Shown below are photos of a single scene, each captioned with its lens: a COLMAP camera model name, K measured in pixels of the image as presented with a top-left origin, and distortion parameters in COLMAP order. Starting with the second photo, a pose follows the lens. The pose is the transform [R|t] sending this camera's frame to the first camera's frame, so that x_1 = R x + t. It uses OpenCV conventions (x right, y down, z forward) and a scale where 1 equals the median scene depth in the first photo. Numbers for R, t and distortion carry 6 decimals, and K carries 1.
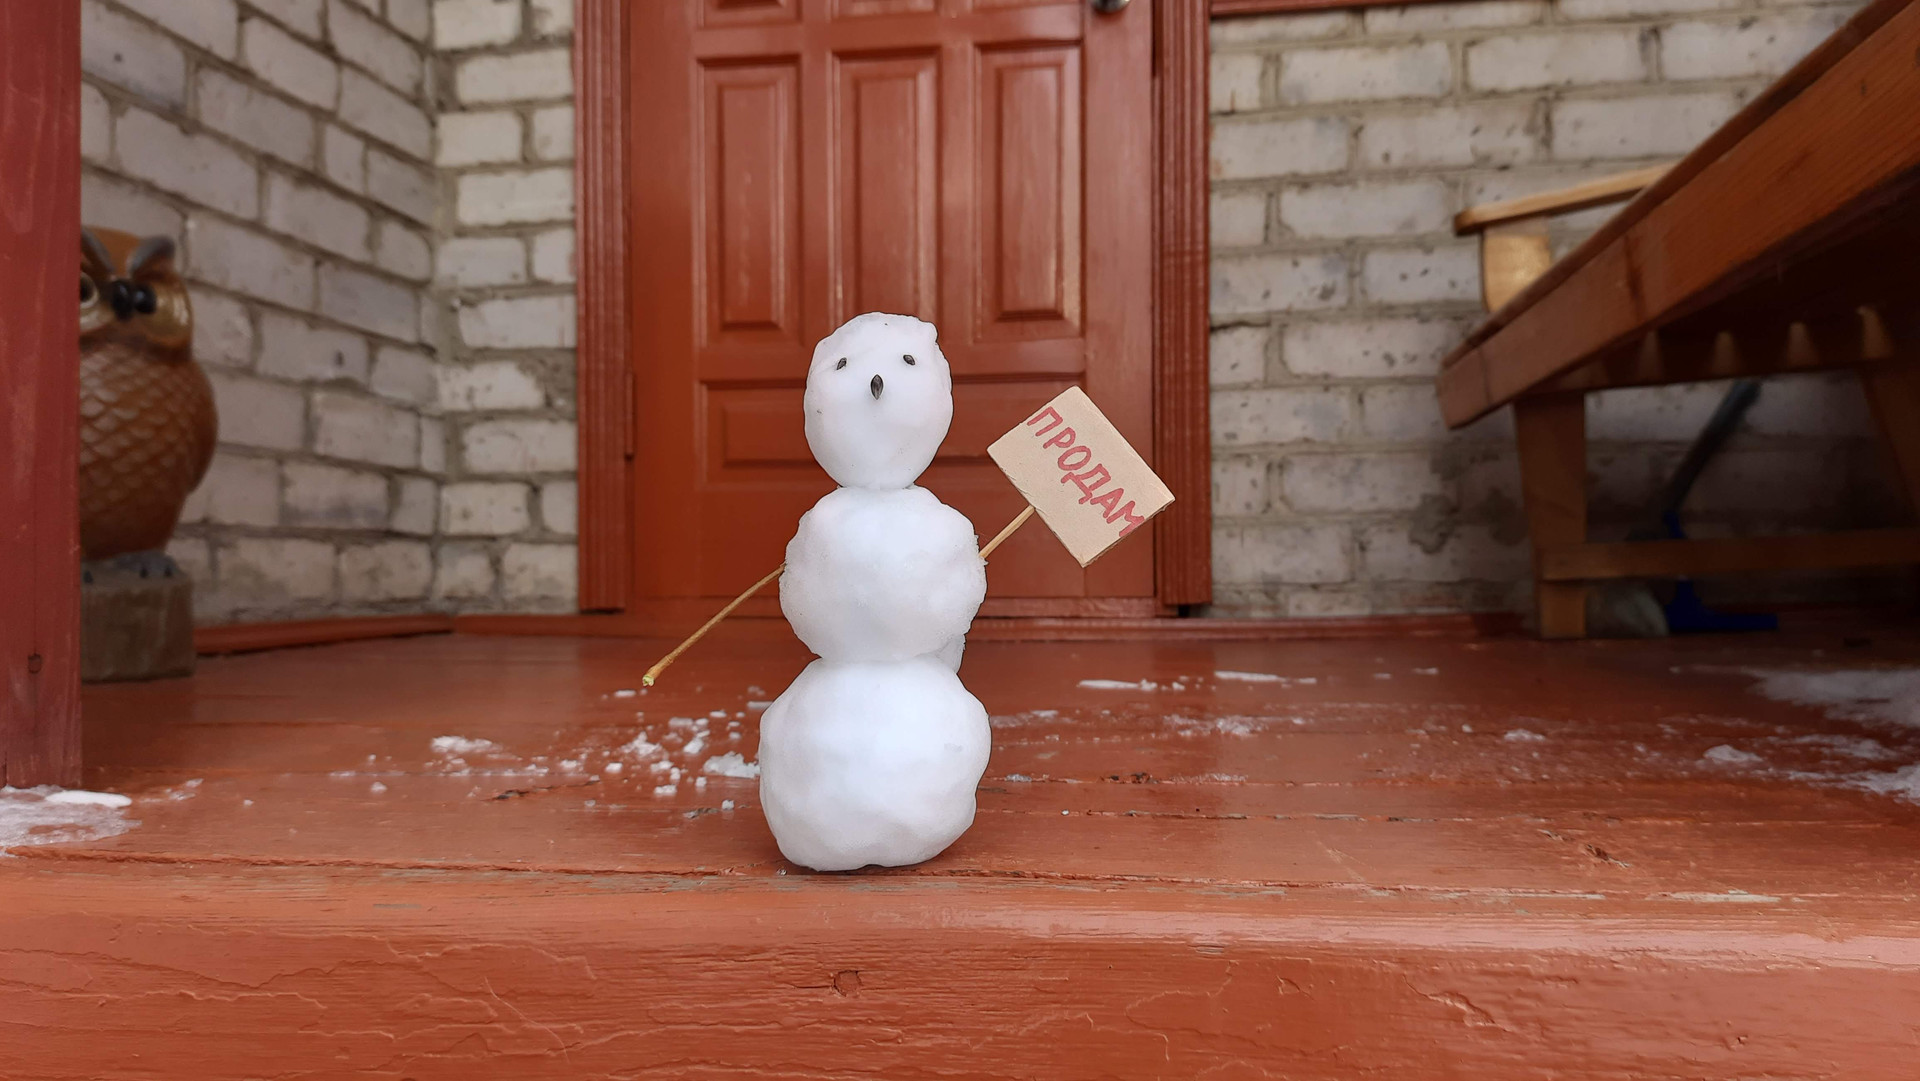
lens RADIAL K [[1388.7, 0, 960.6], [0, 1388.7, 548.8], [0, 0, 1]] dist [0.006260, -0.000430]
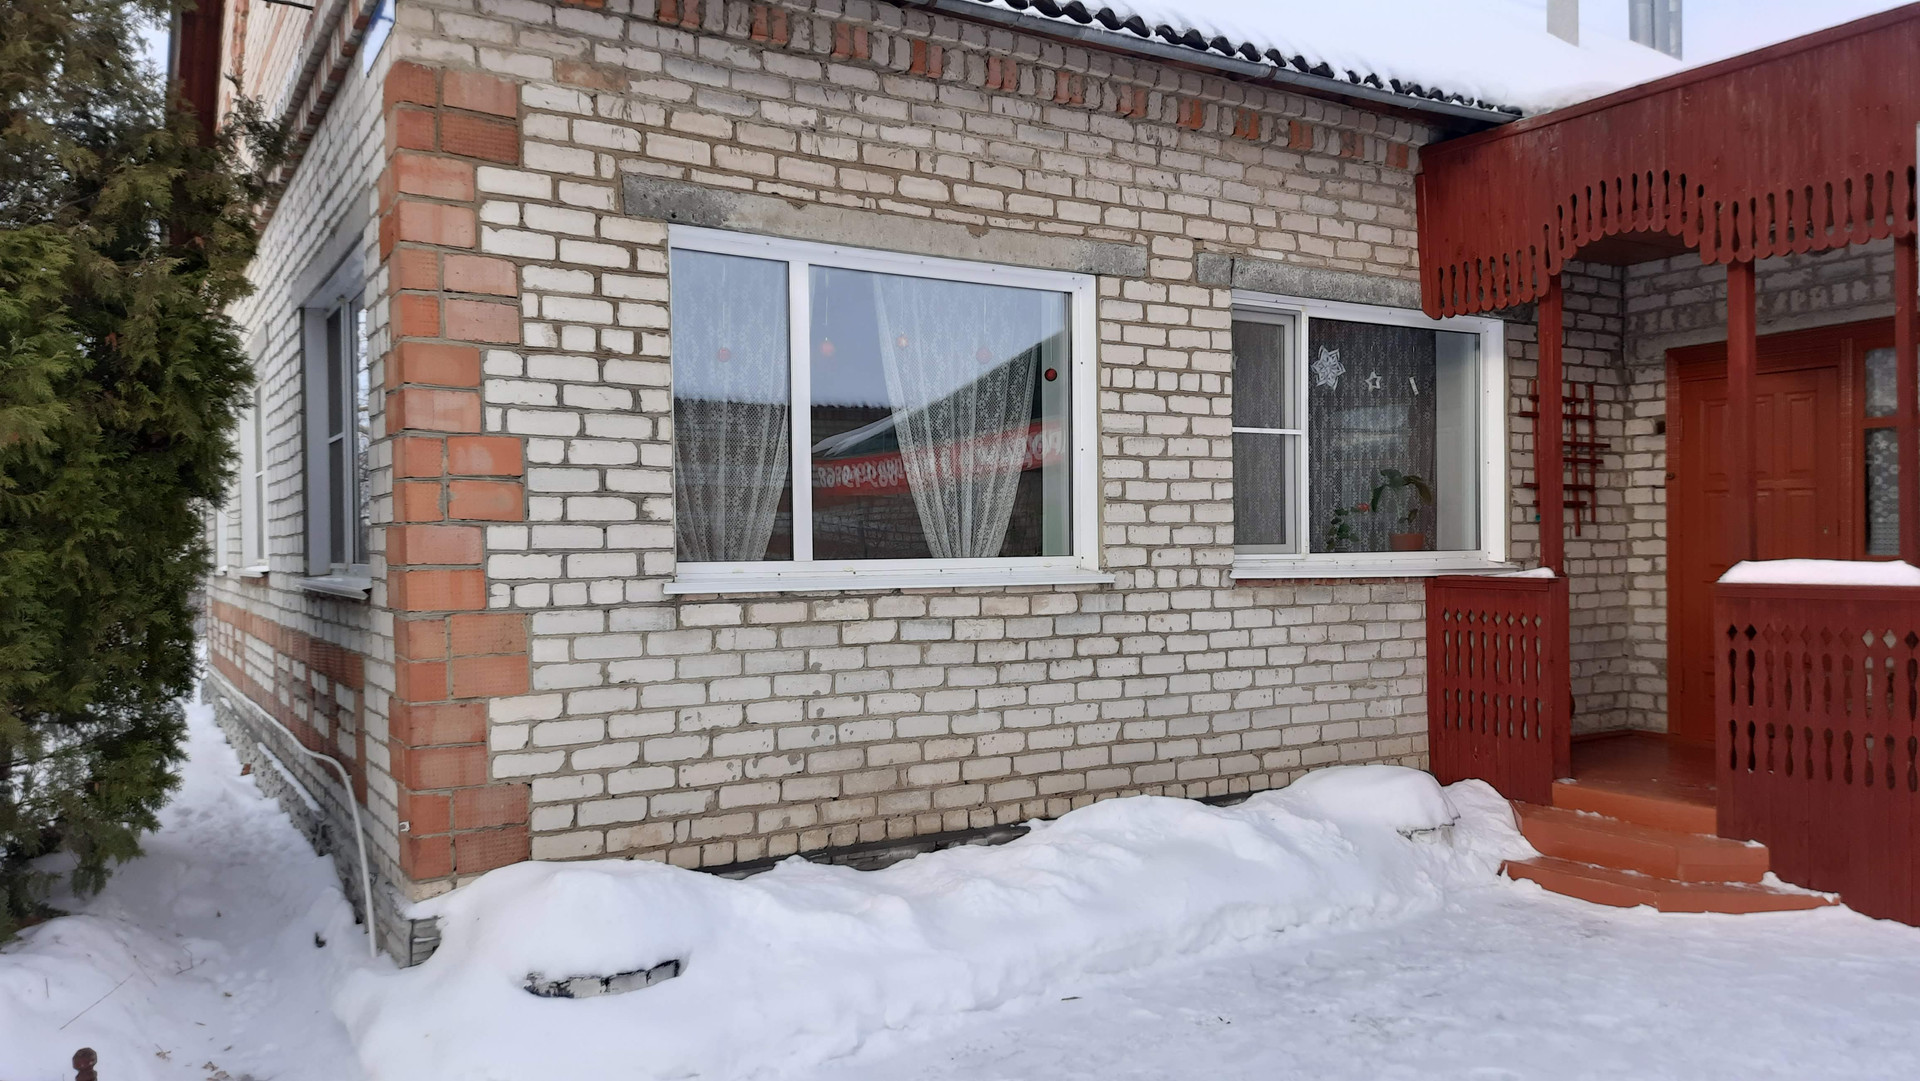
lens RADIAL K [[1388.7, 0, 961.9], [0, 1388.7, 545.2], [0, 0, 1]] dist [0.006260, -0.000430]
pose [[0.645644, 0.001123, -0.763638, 1.283455], [0.006203, 0.999958, 0.006715, -0.472456], [0.763613, -0.009073, 0.645610, -2.694995]]
